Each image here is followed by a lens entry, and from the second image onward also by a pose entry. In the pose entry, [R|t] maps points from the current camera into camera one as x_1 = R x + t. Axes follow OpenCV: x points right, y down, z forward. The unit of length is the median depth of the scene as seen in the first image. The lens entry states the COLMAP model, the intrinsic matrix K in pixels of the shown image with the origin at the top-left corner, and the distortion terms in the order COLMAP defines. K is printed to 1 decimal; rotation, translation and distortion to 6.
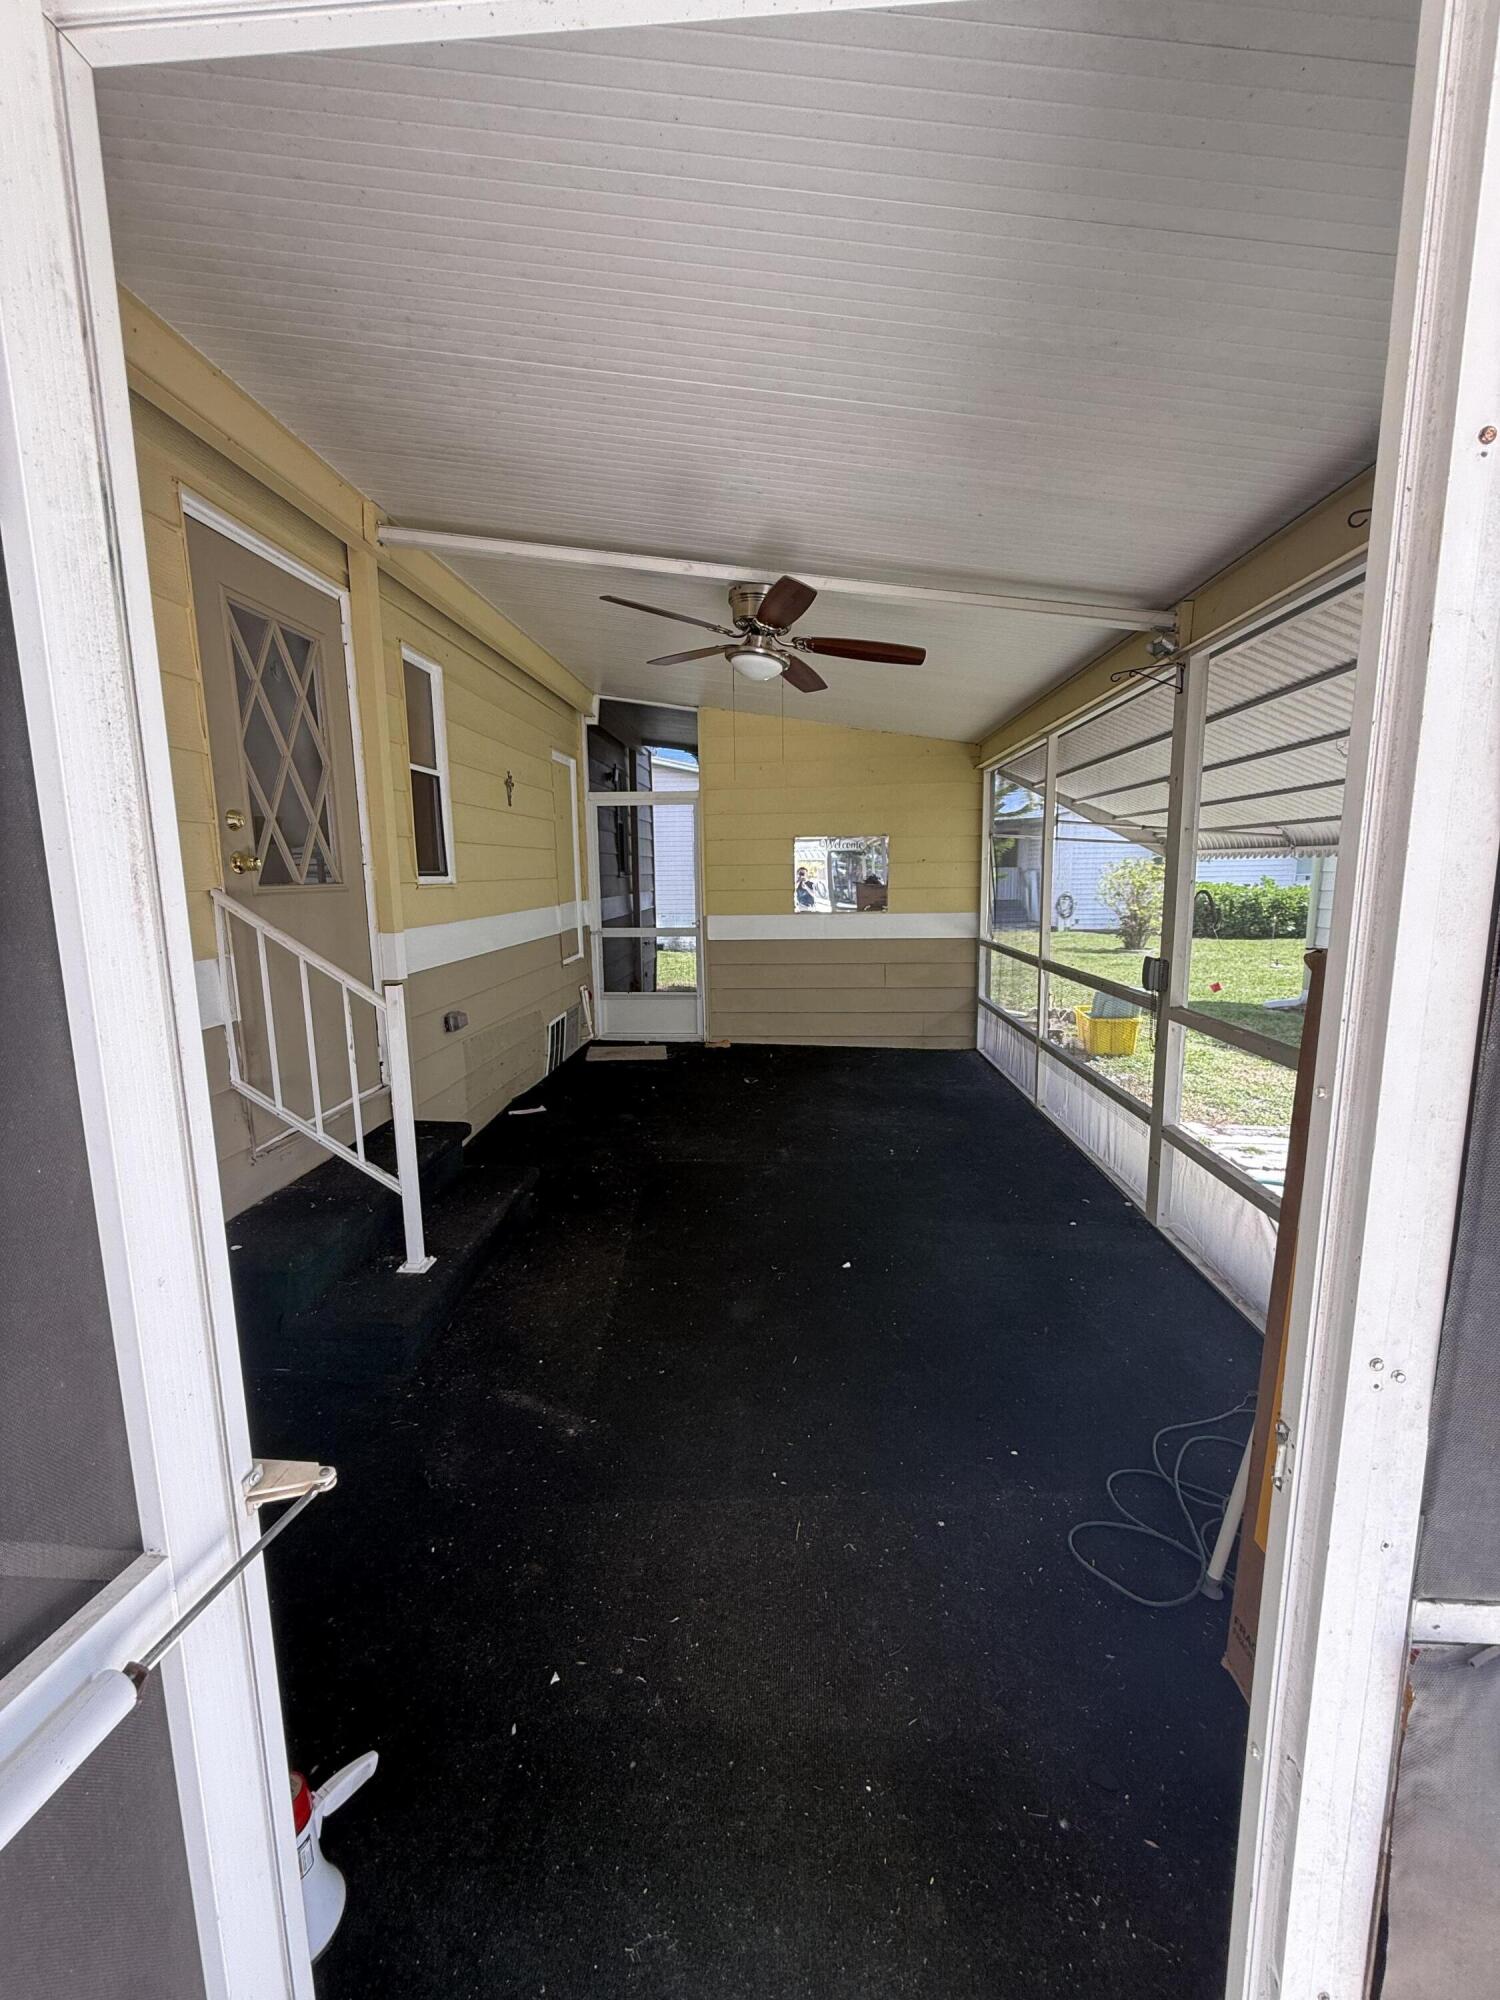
lens RADIAL K [[794.7, 0, 751.4], [0, 794.7, 993.6], [0, 0, 1]] dist [0.002731, -0.000123]
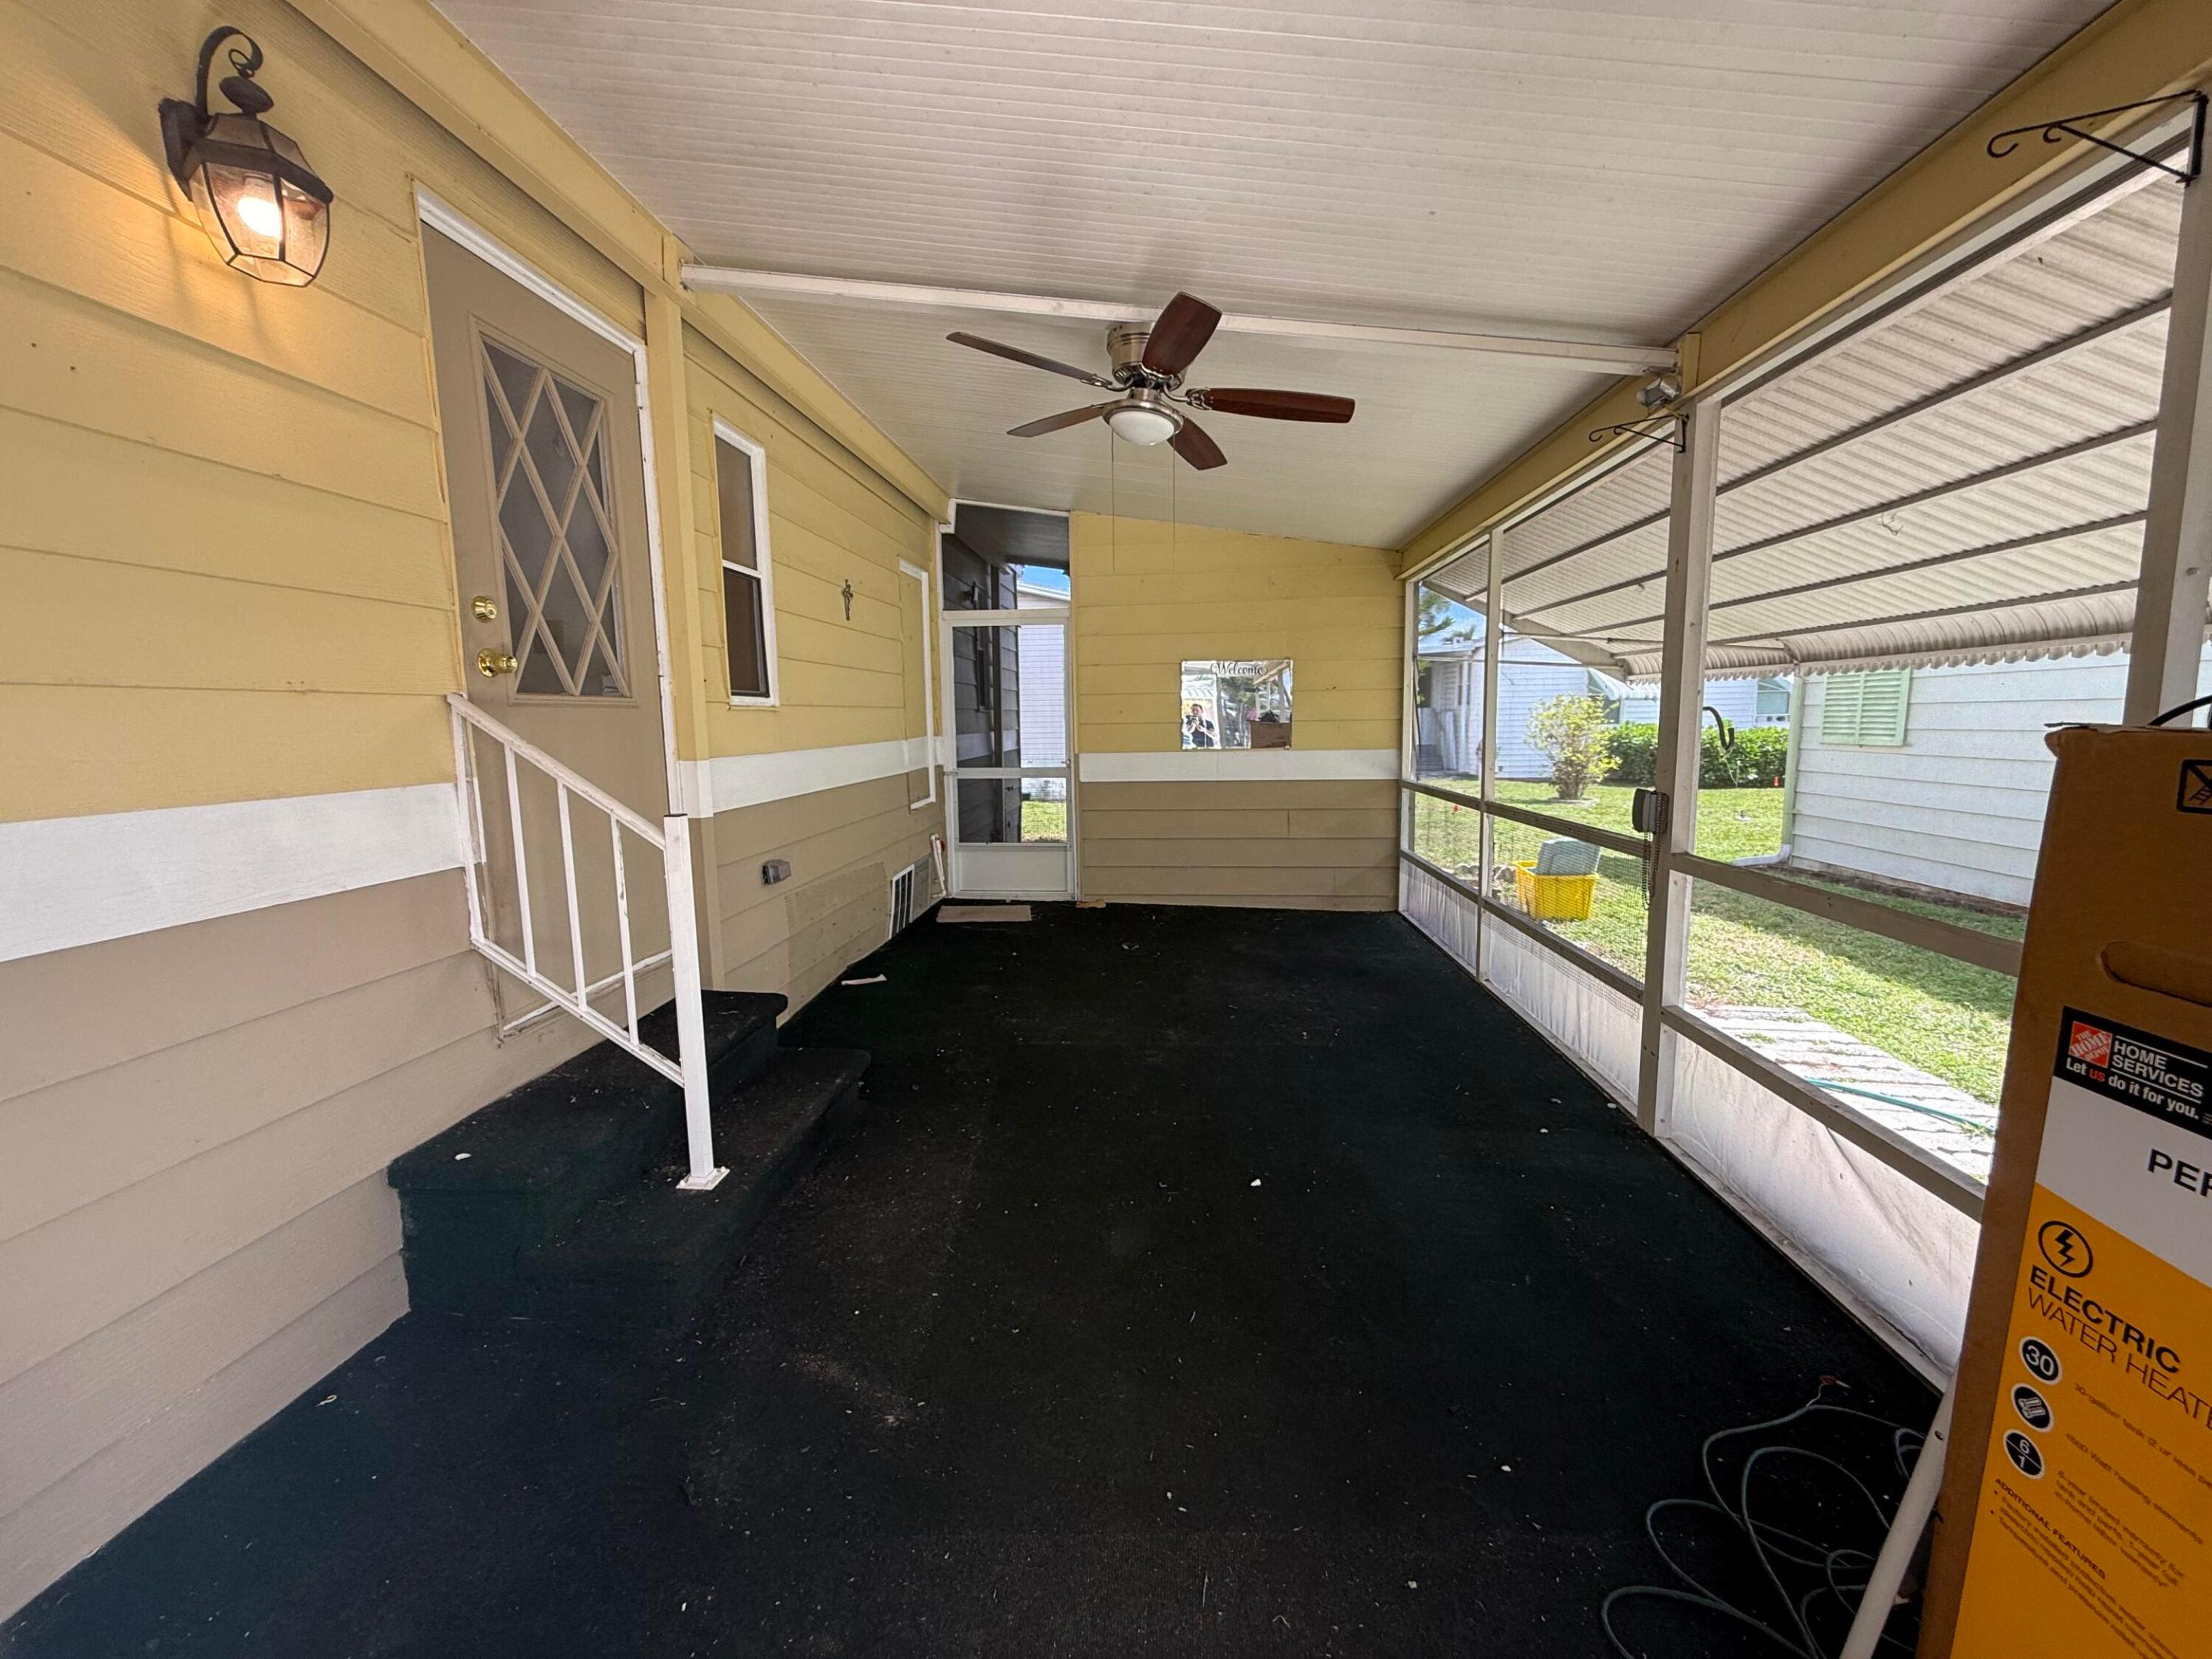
lens RADIAL K [[878.9, 0, 1099.7], [0, 878.9, 829.1], [0, 0, 1]] dist [0.002731, -0.000123]
pose [[0.999456, 0.002578, -0.032865, -0.005726], [-0.003446, 0.999646, -0.026375, 0.018080], [0.032785, 0.026474, 0.999112, 0.122228]]
